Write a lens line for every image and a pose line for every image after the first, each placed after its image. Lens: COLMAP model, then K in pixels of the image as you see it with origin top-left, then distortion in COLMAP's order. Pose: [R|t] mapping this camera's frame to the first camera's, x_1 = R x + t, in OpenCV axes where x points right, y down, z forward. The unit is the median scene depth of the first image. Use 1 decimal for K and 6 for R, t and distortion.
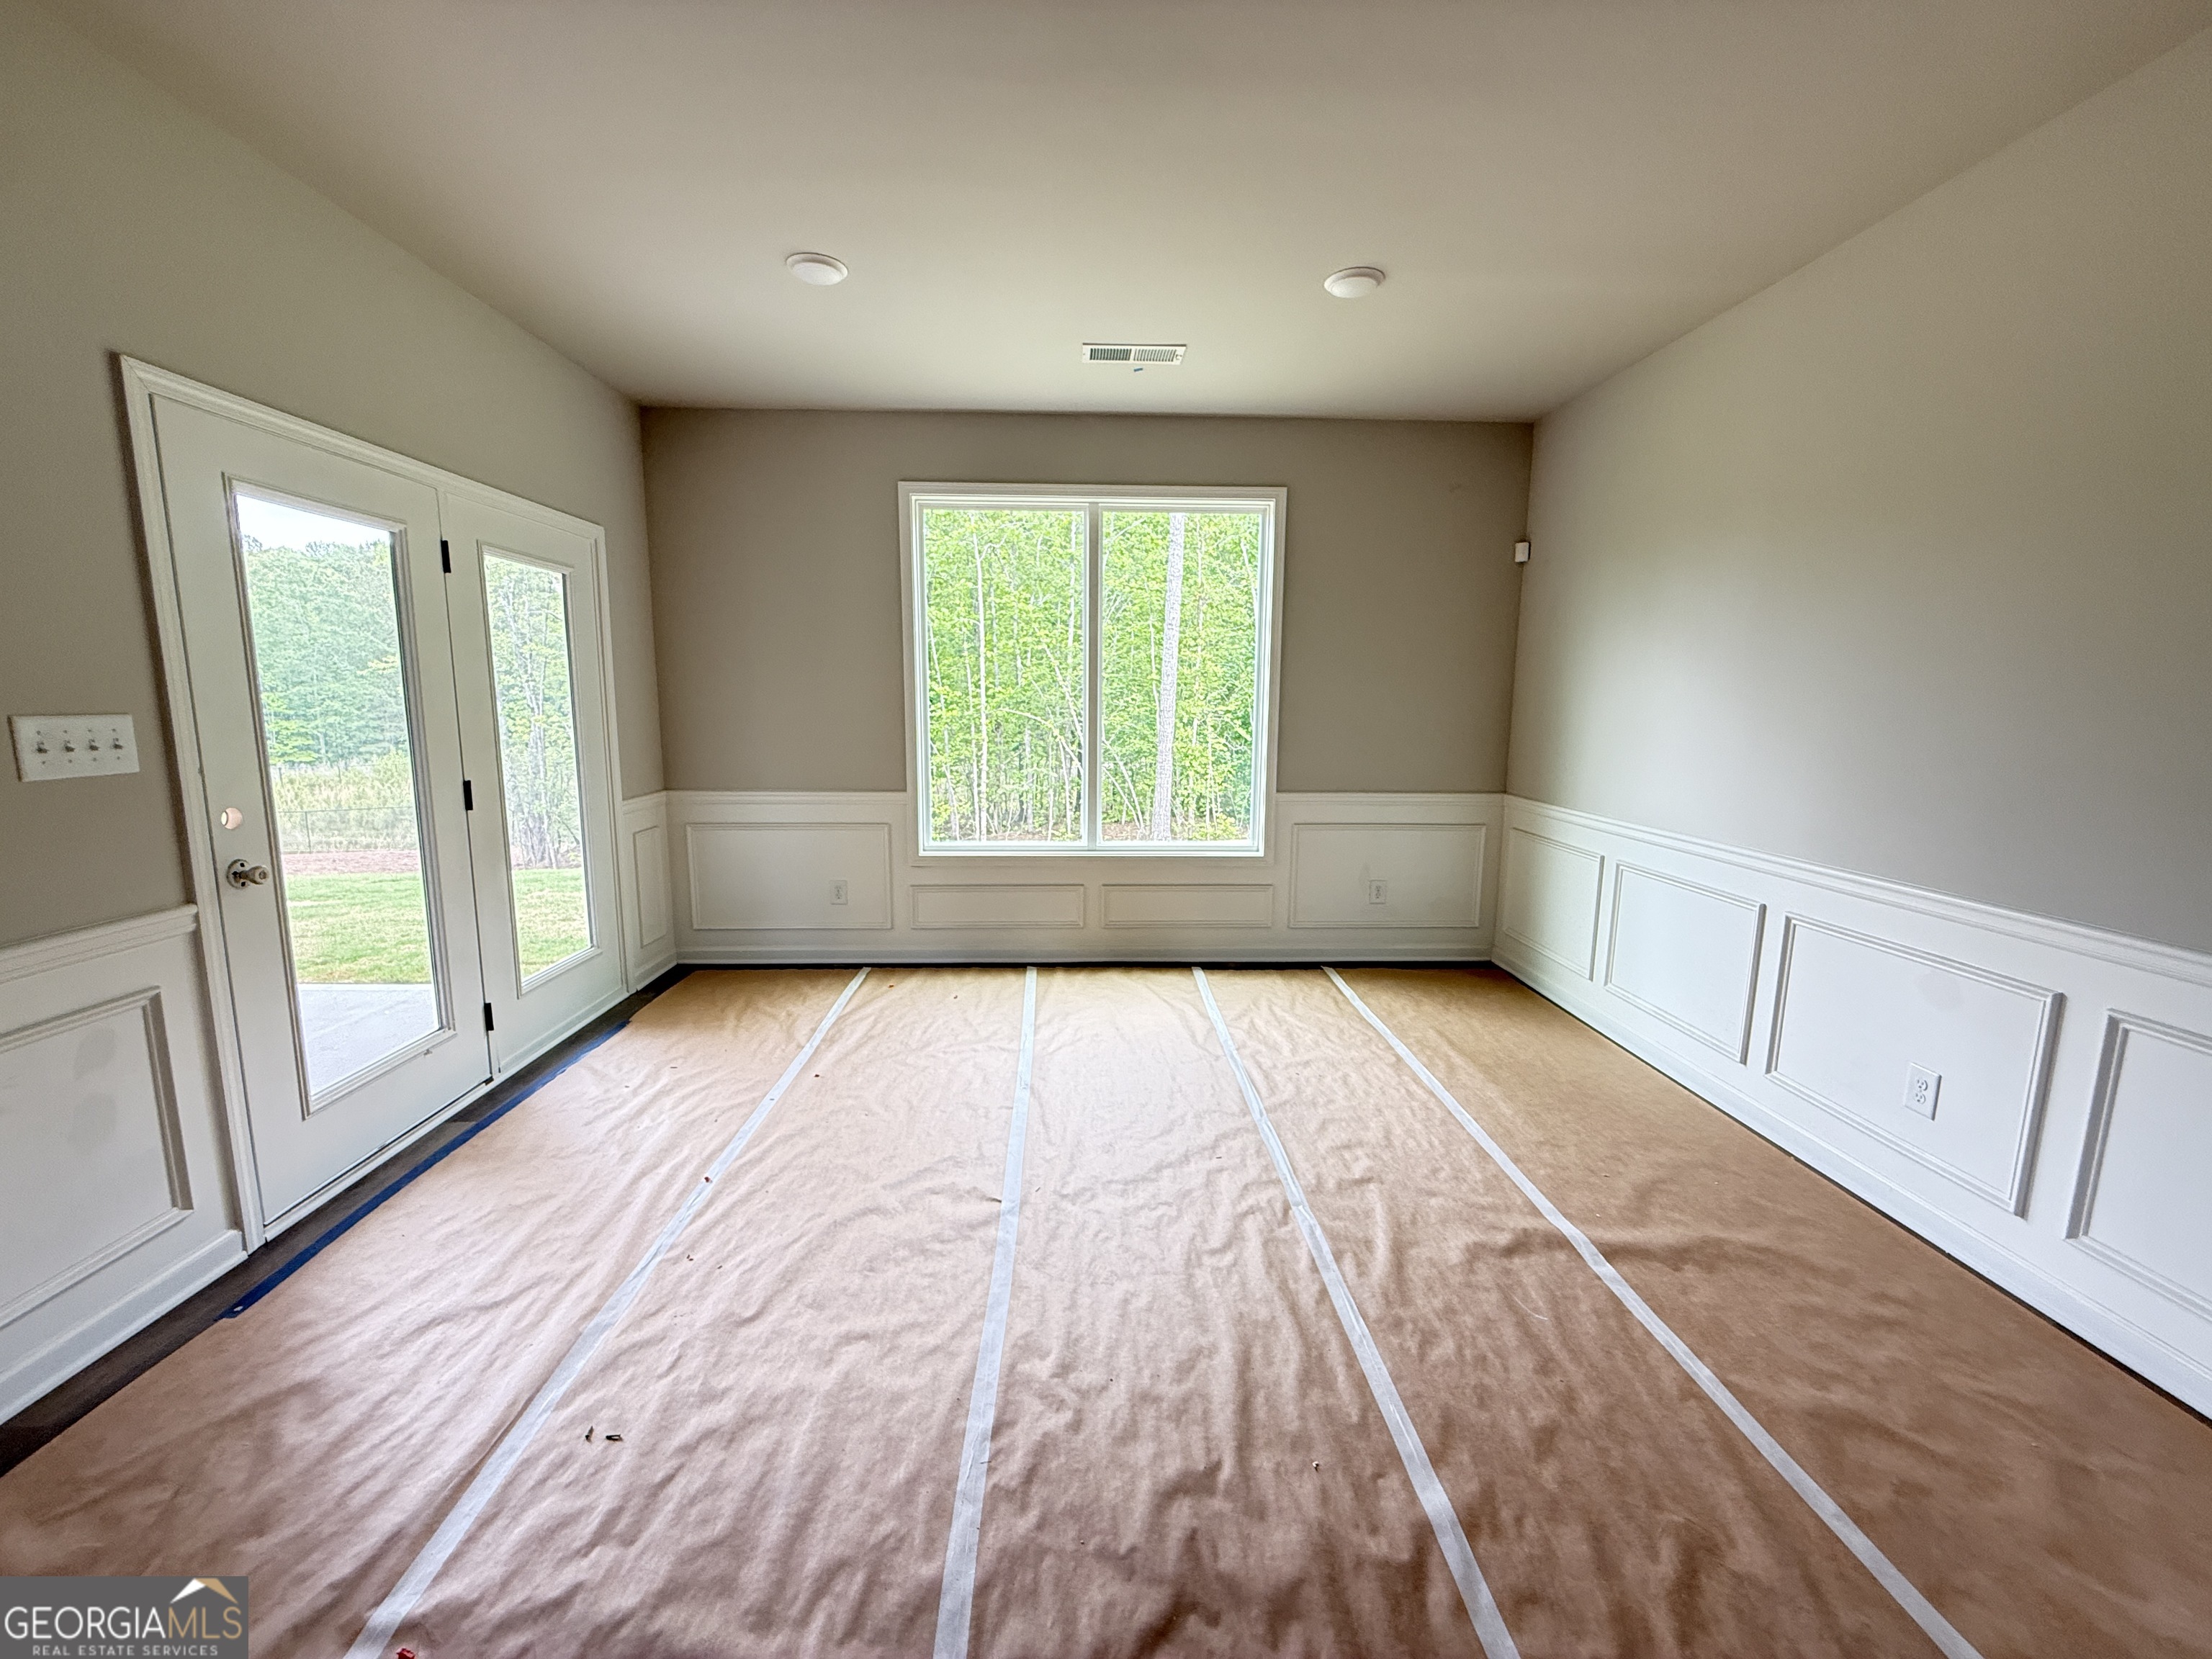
lens RADIAL K [[876.0, 0, 1102.1], [0, 876.0, 828.7], [0, 0, 1]] dist [-0.003500, 0.000823]
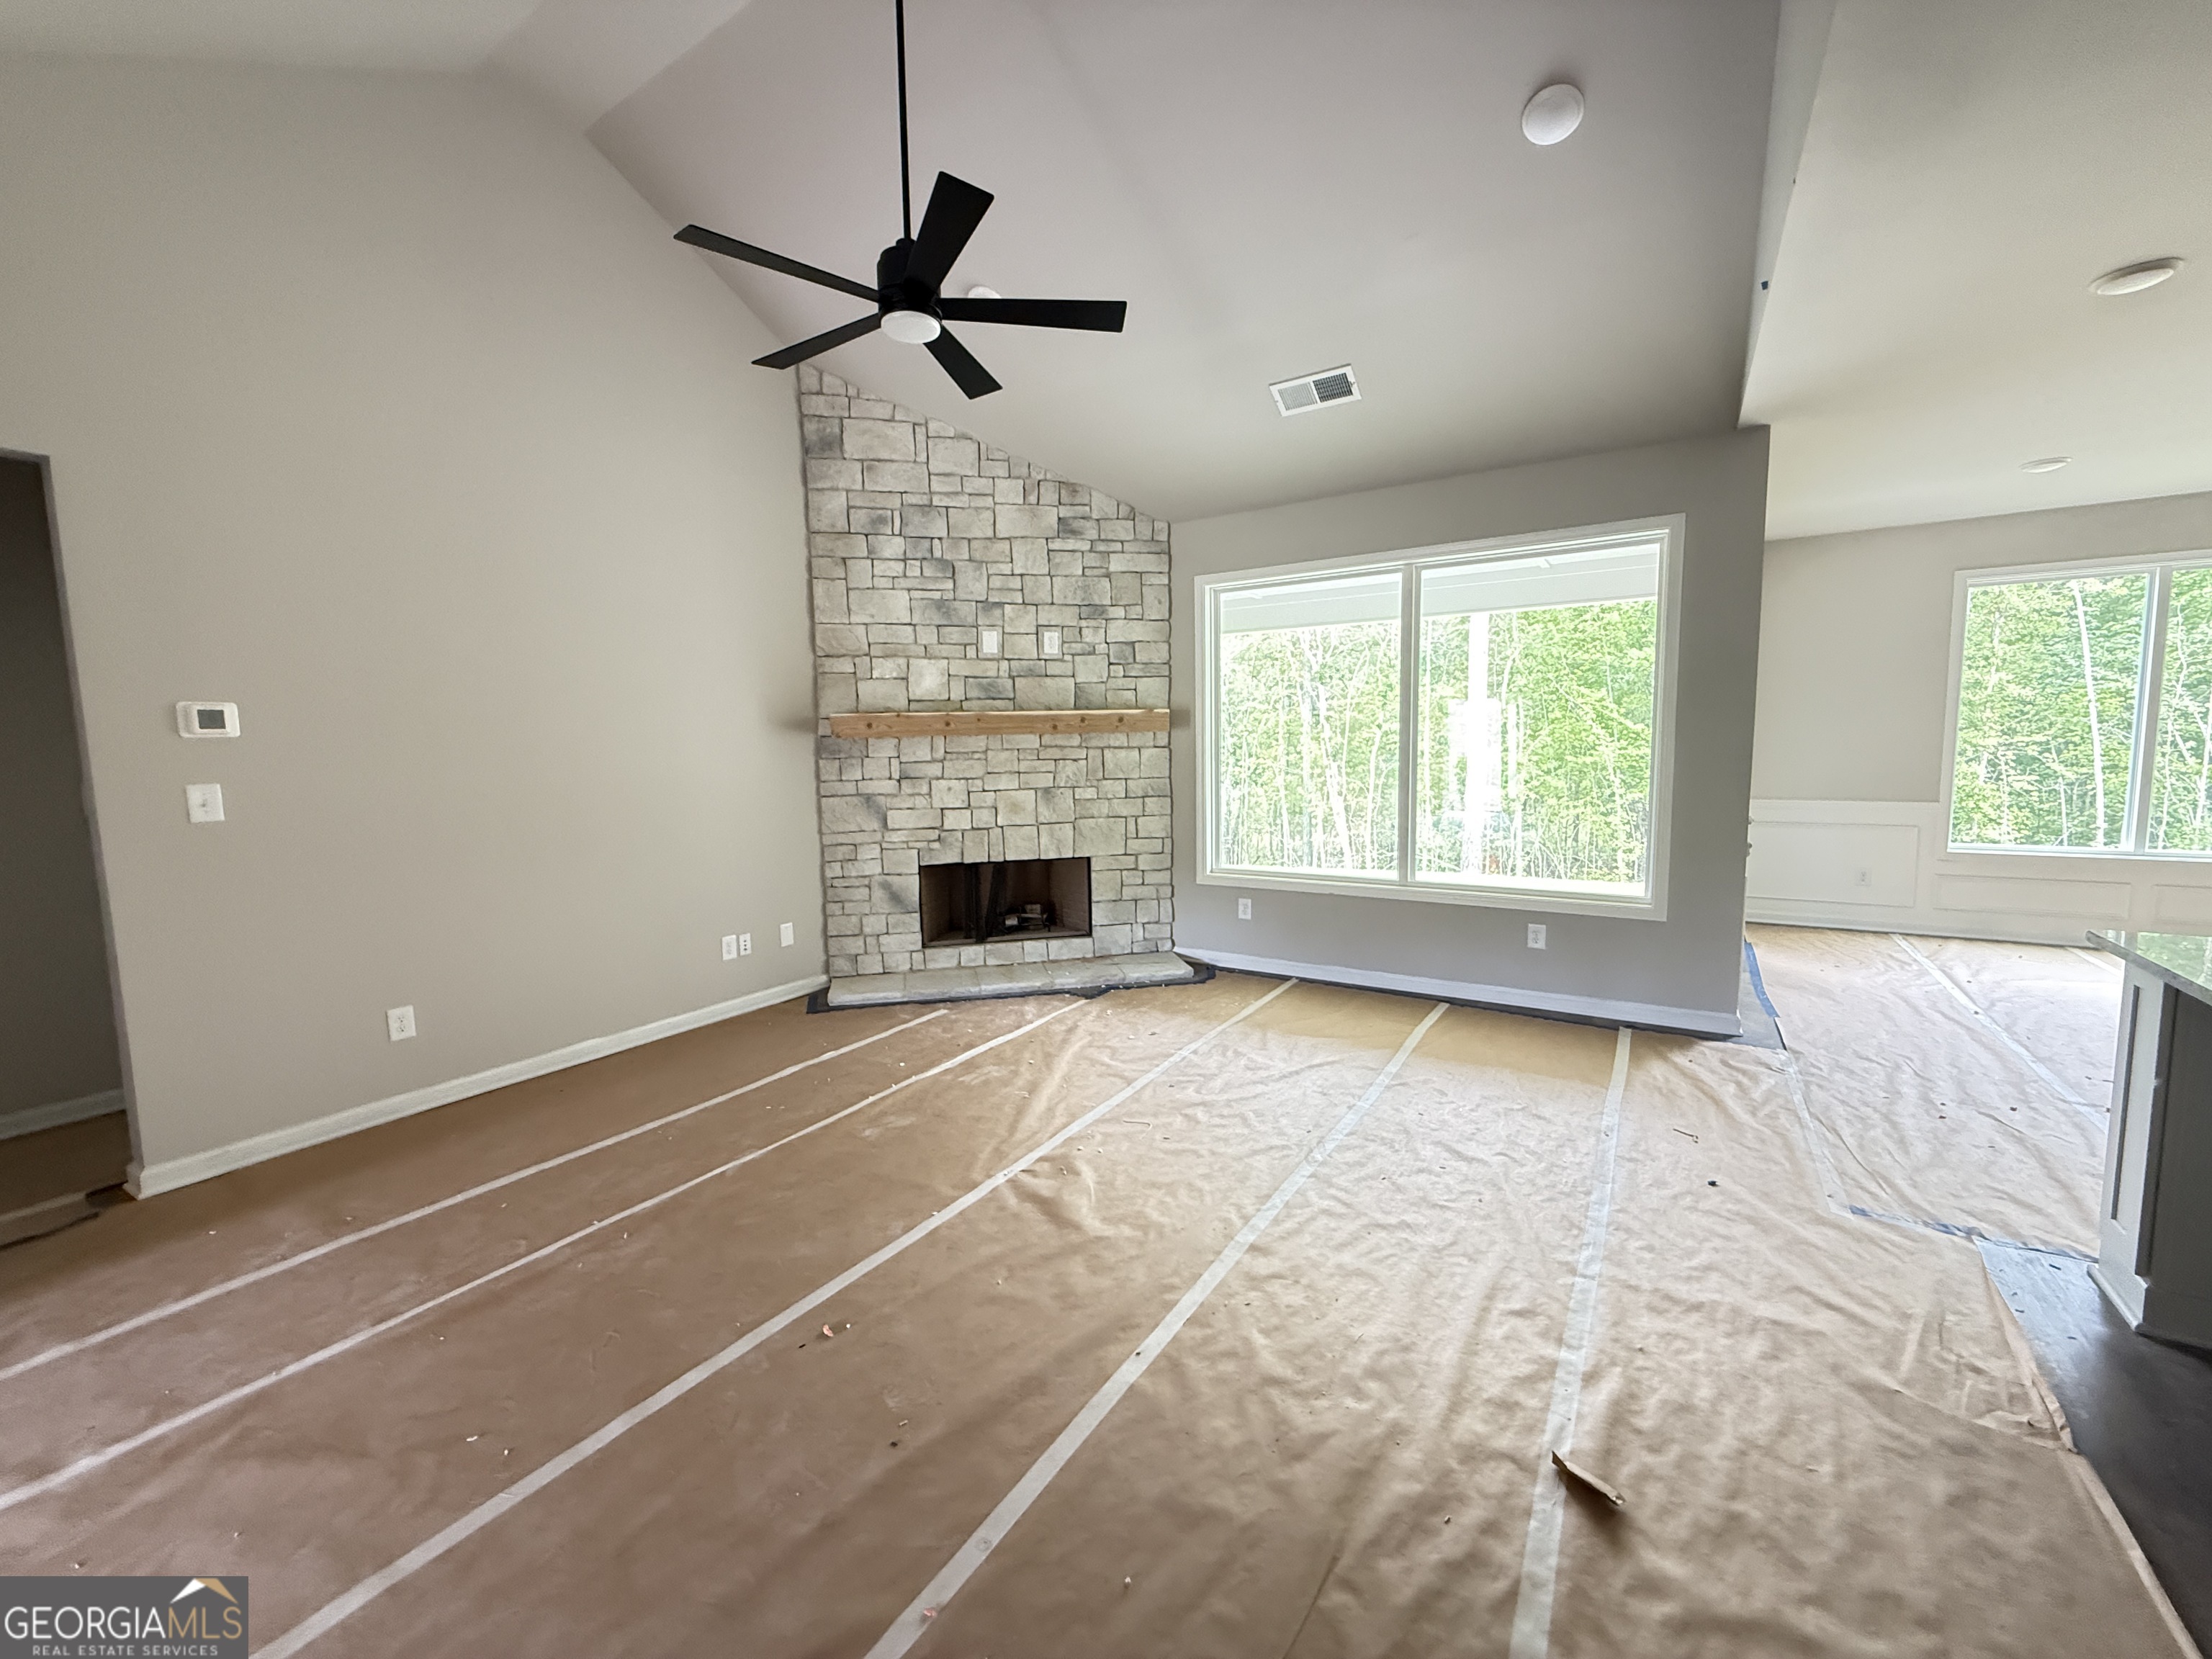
lens RADIAL K [[876.0, 0, 1104.6], [0, 876.0, 825.7], [0, 0, 1]] dist [-0.003500, 0.000823]
pose [[0.821360, 0.032685, -0.569473, -0.676281], [-0.062335, 0.997521, -0.032654, 0.151042], [0.566994, 0.062318, 0.821361, -1.046321]]
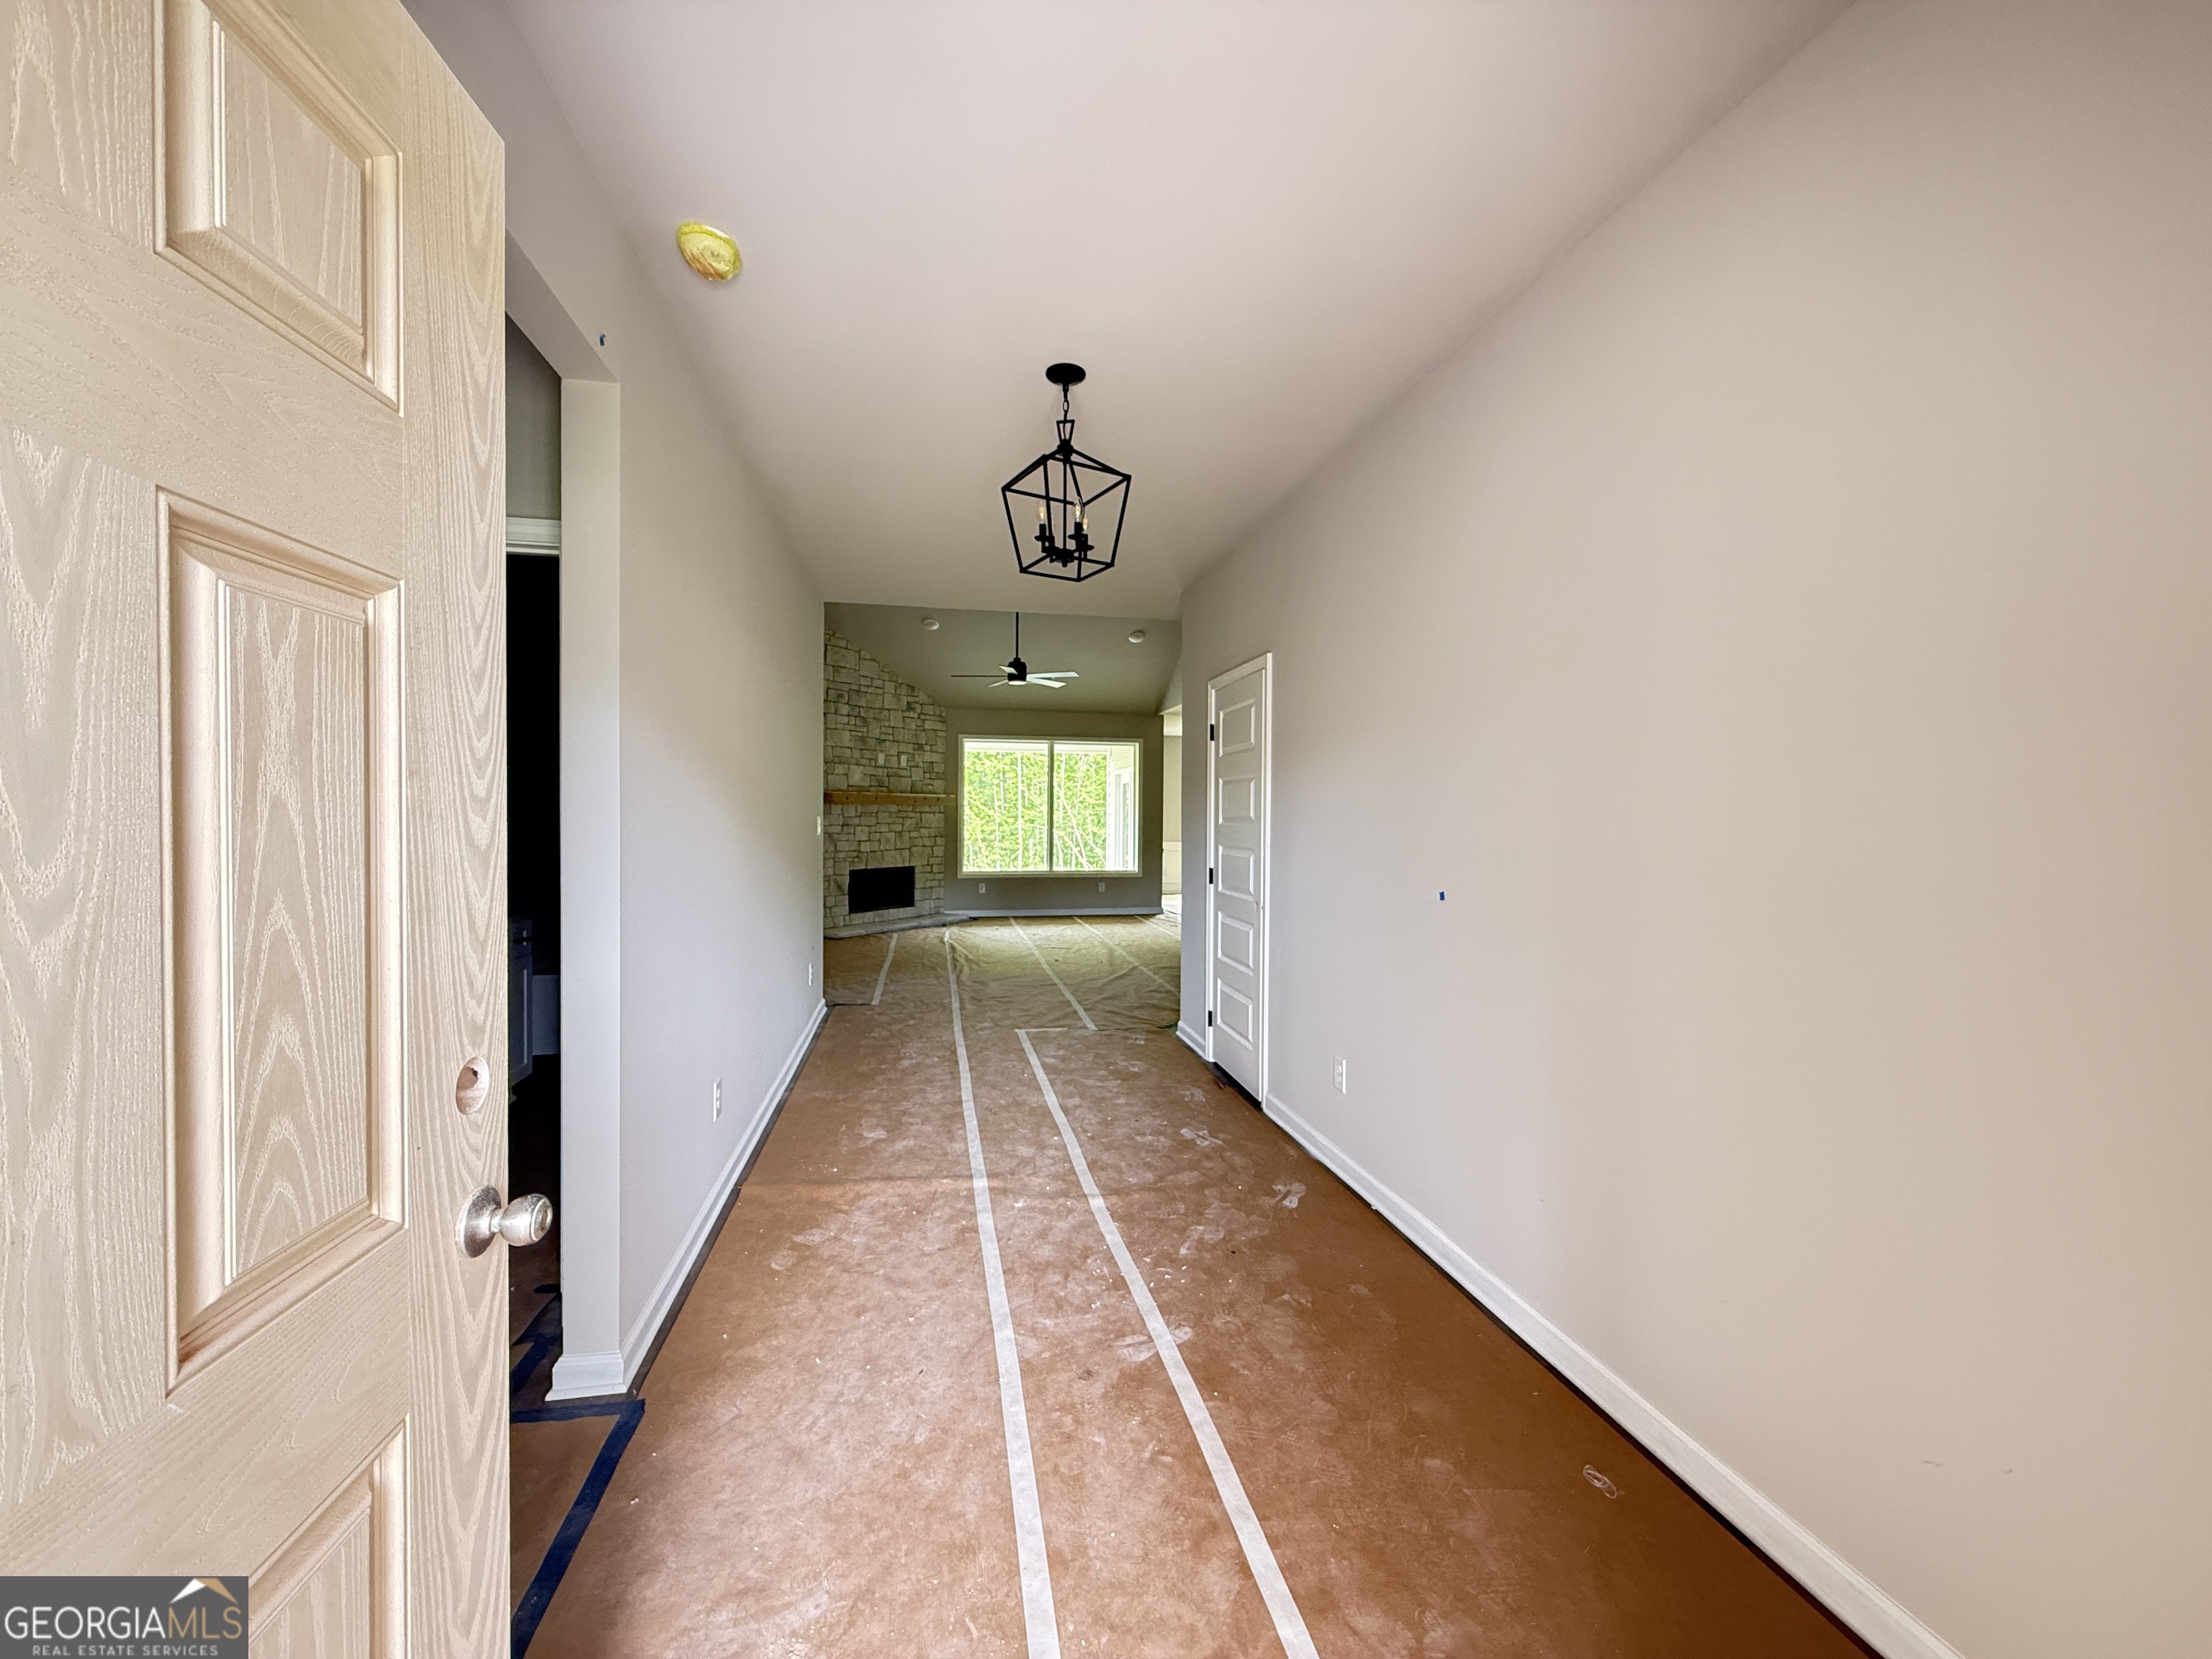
lens RADIAL K [[876.0, 0, 1106.8], [0, 876.0, 822.3], [0, 0, 1]] dist [-0.003500, 0.000823]
pose [[0.986105, -0.003961, 0.166074, -1.461088], [0.028027, 0.989351, -0.142824, 0.484698], [-0.163739, 0.145494, 0.975716, -3.069428]]
